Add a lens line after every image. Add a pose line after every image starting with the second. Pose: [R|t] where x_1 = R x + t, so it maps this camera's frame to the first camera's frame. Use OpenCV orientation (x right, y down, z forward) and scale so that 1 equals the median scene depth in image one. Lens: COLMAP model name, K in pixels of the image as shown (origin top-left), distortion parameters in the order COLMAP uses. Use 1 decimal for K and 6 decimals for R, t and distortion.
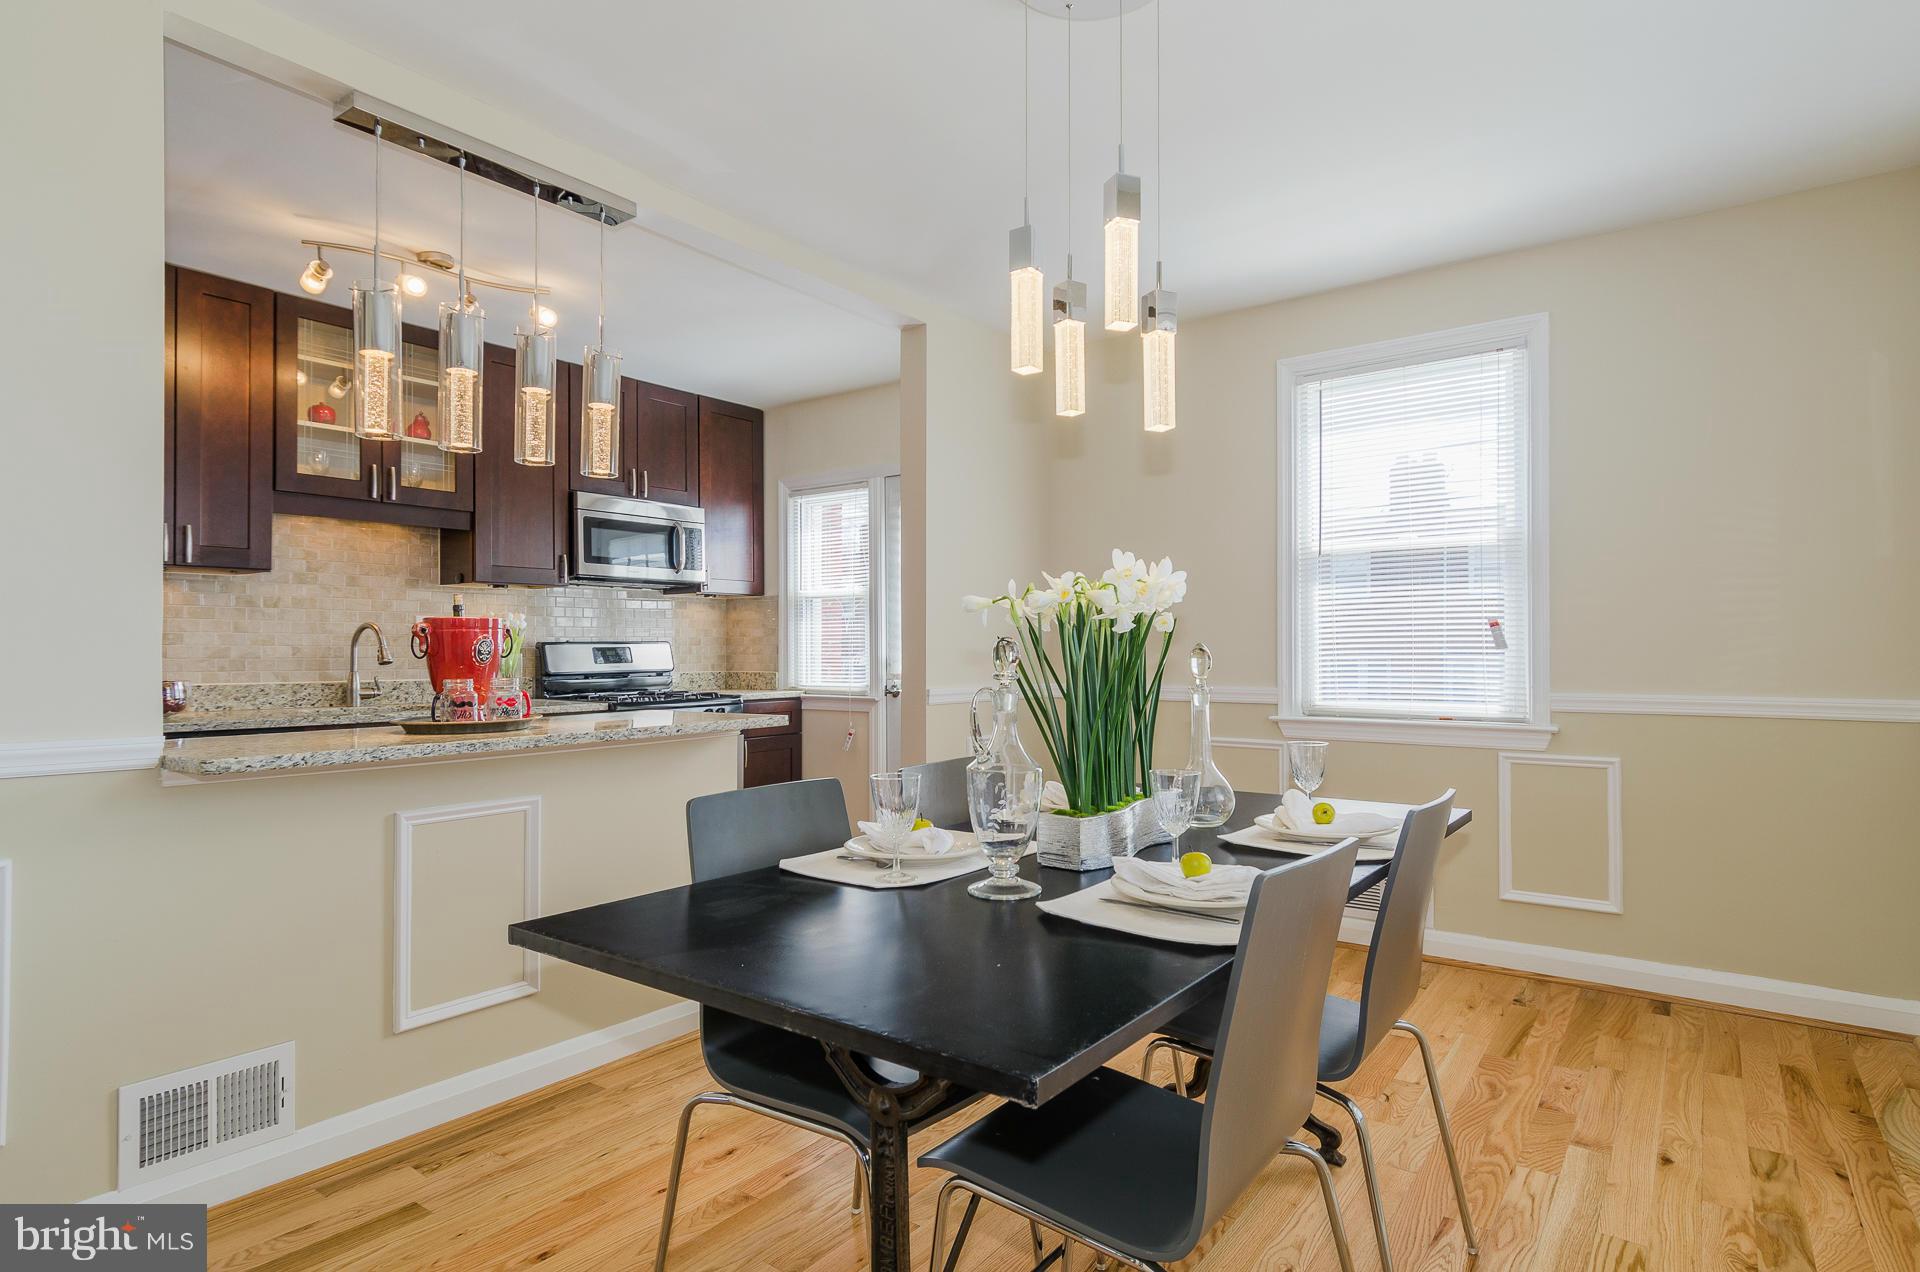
lens RADIAL K [[1011.9, 0, 966.0], [0, 1011.9, 637.2], [0, 0, 1]] dist [0.010194, -0.009335]
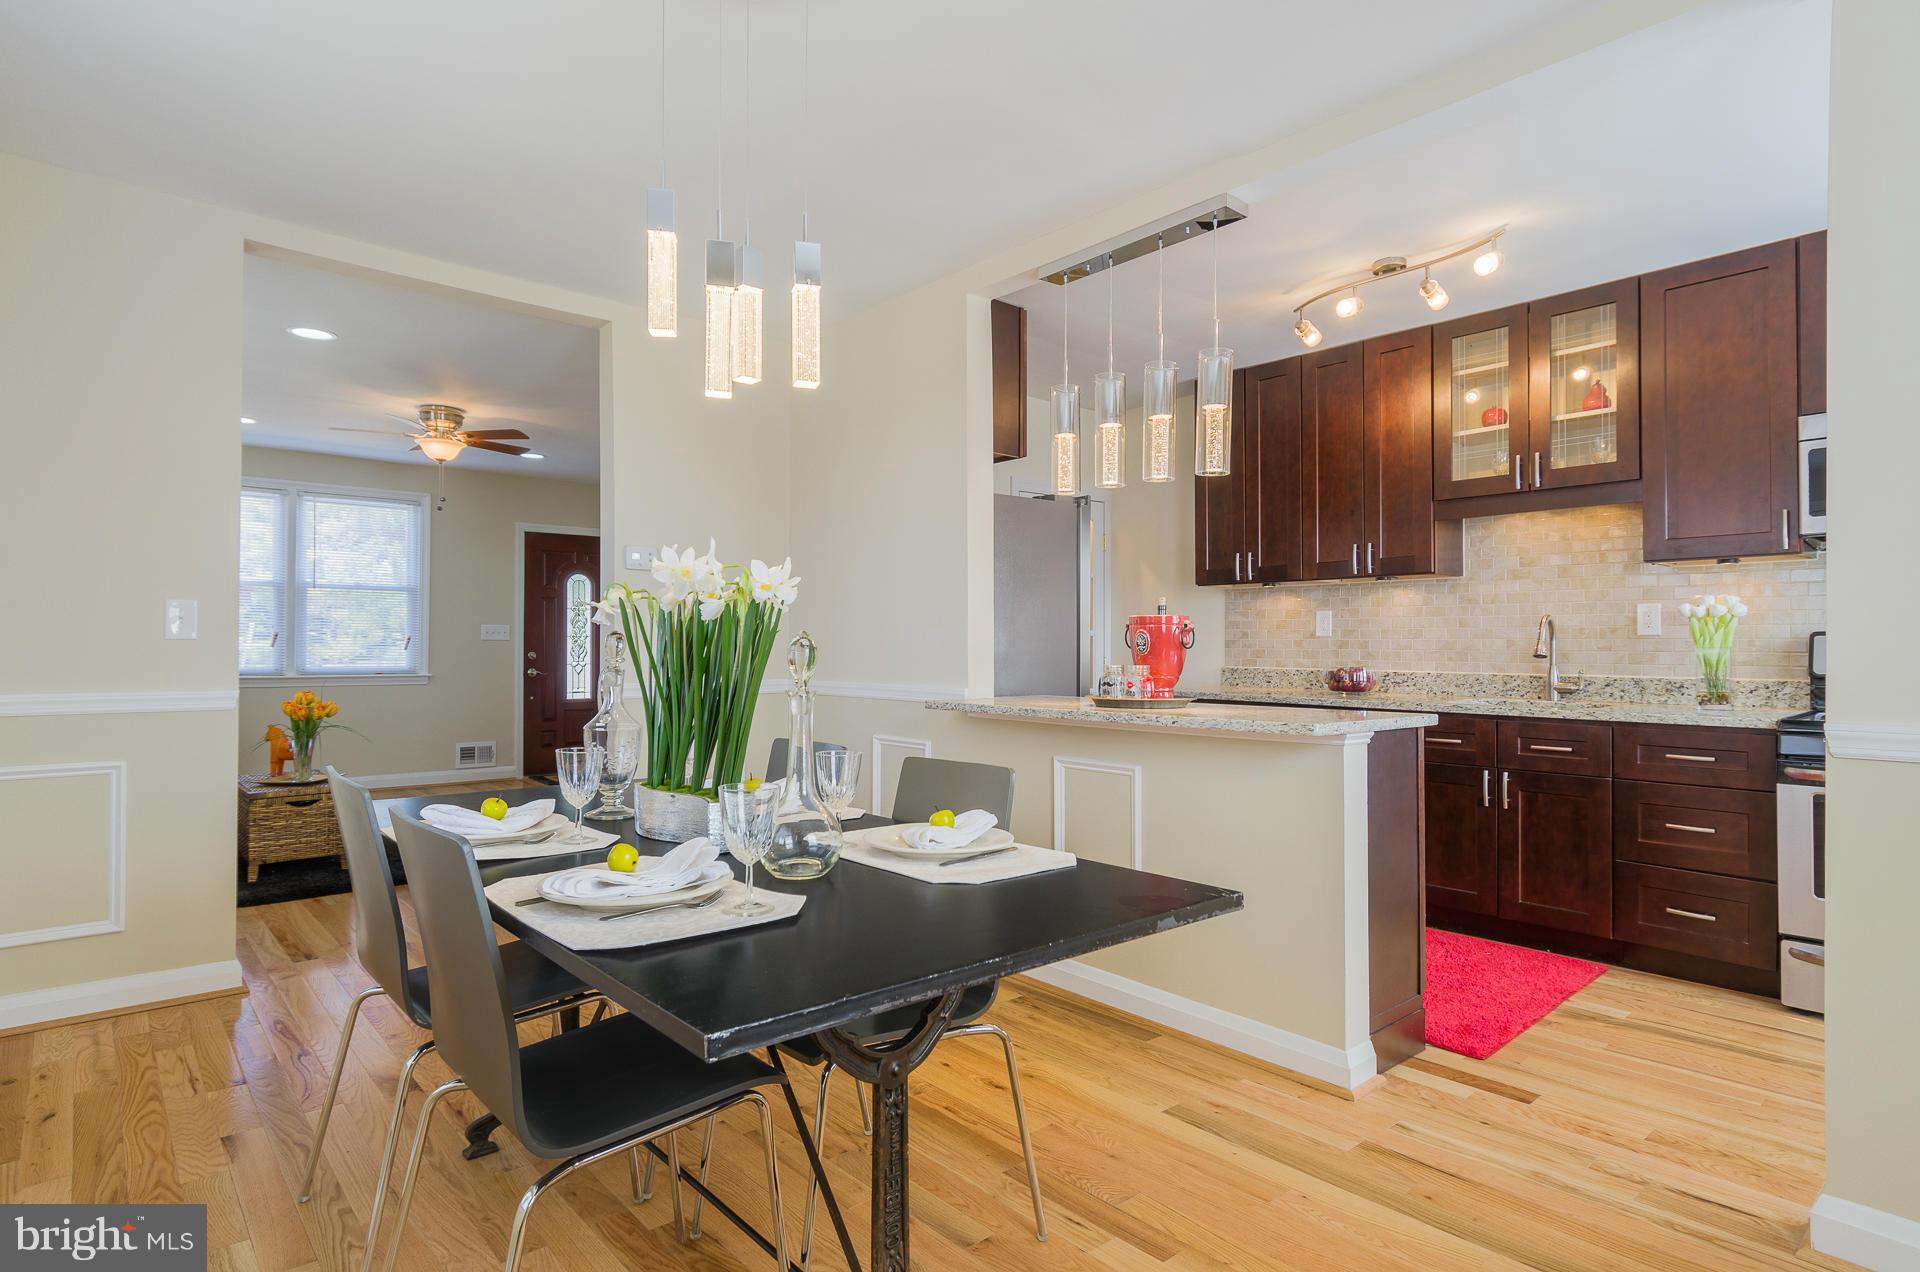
lens RADIAL K [[1011.9, 0, 966.0], [0, 1011.9, 637.2], [0, 0, 1]] dist [0.010194, -0.009335]
pose [[-0.208015, -0.005263, -0.978112, 0.450131], [0.012521, 0.999889, -0.008043, 0.007661], [0.978046, -0.013920, -0.207926, 0.615076]]
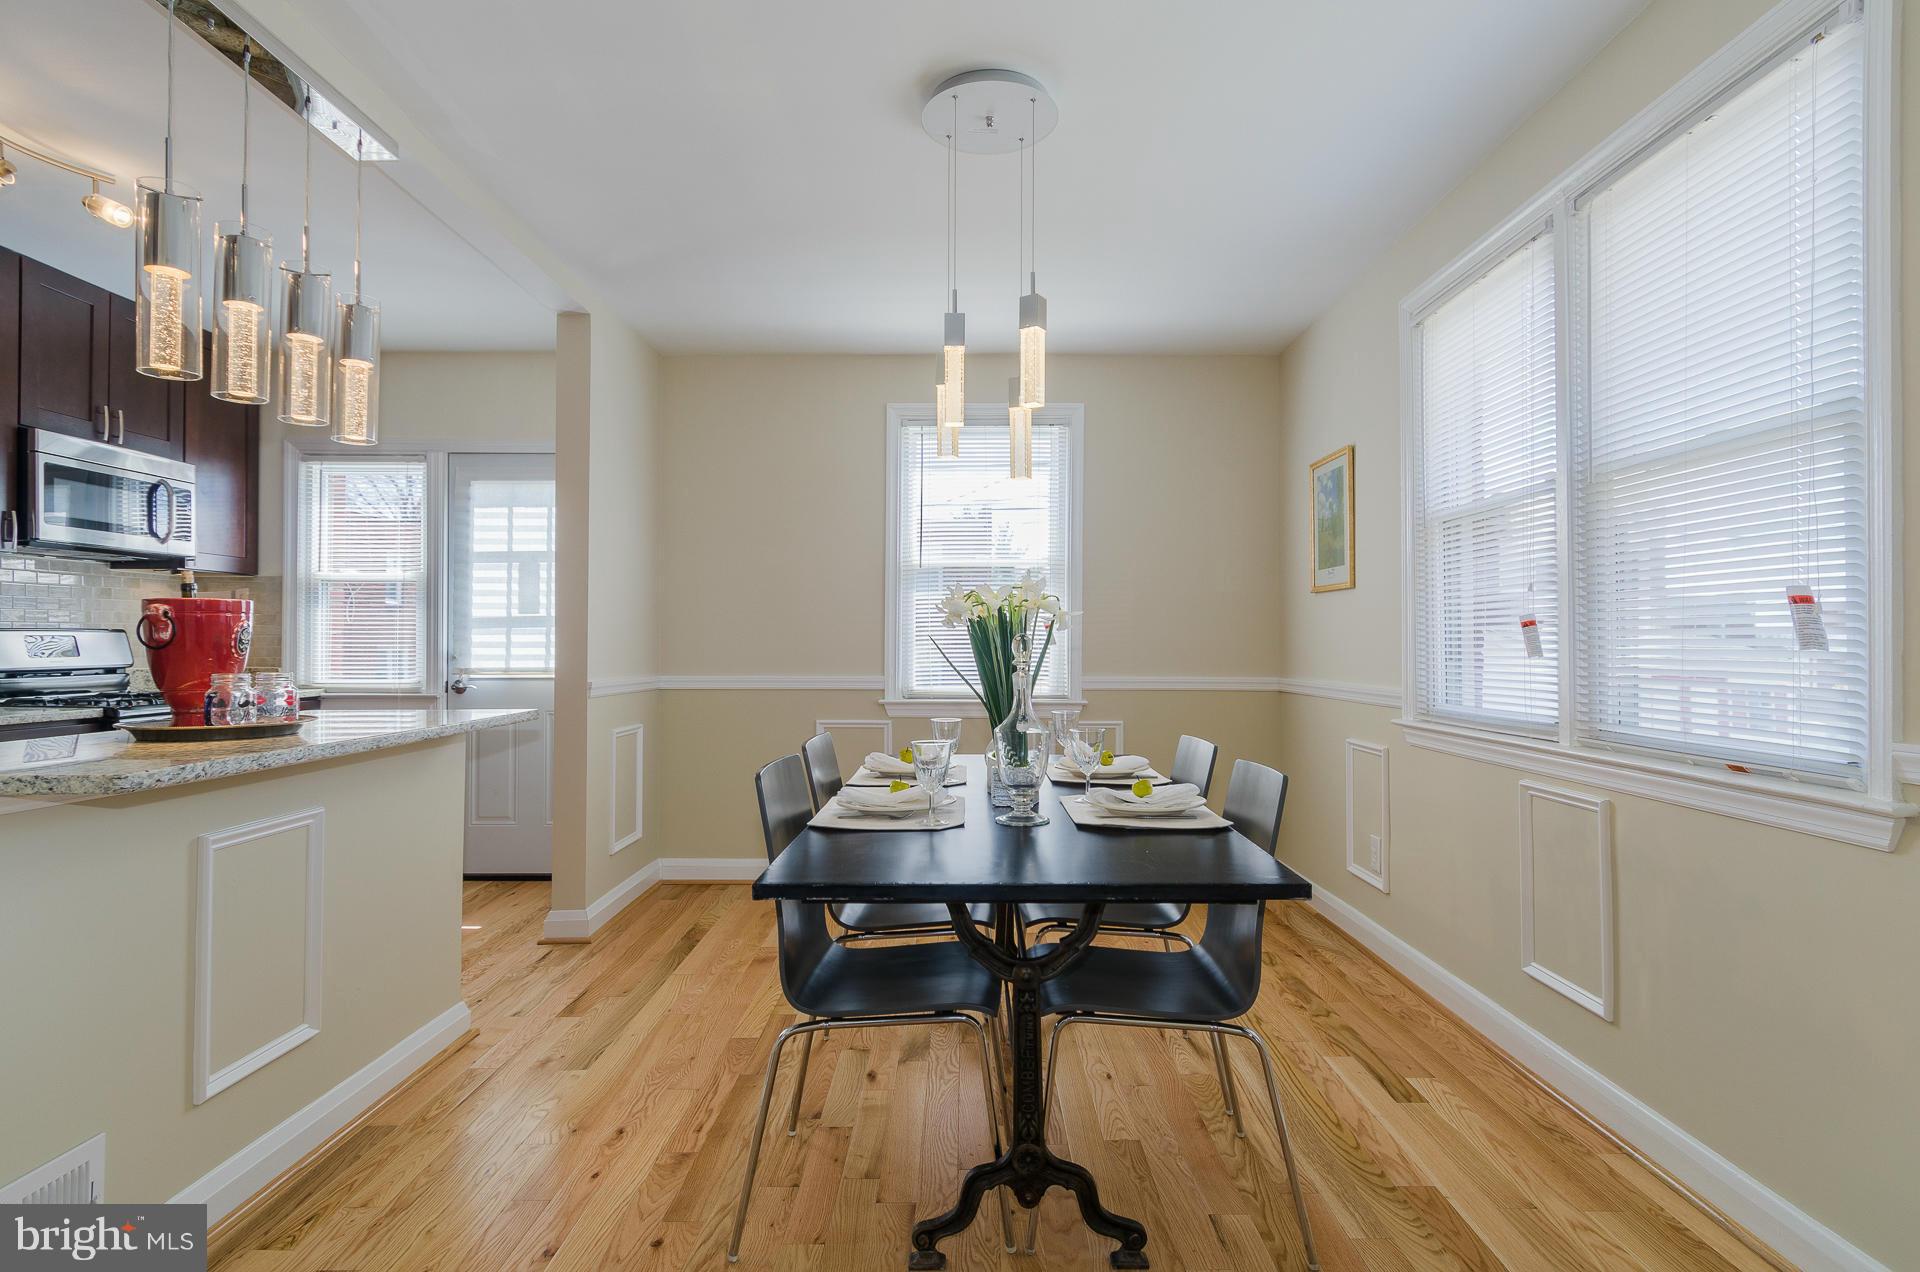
lens RADIAL K [[1007.7, 0, 964.8], [0, 1007.7, 630.9], [0, 0, 1]] dist [0.003922, -0.001899]
pose [[0.803723, 0.014103, 0.594836, -0.289392], [-0.013154, 0.999896, -0.005934, 0.001817], [-0.594858, -0.003055, 0.803825, -0.013023]]
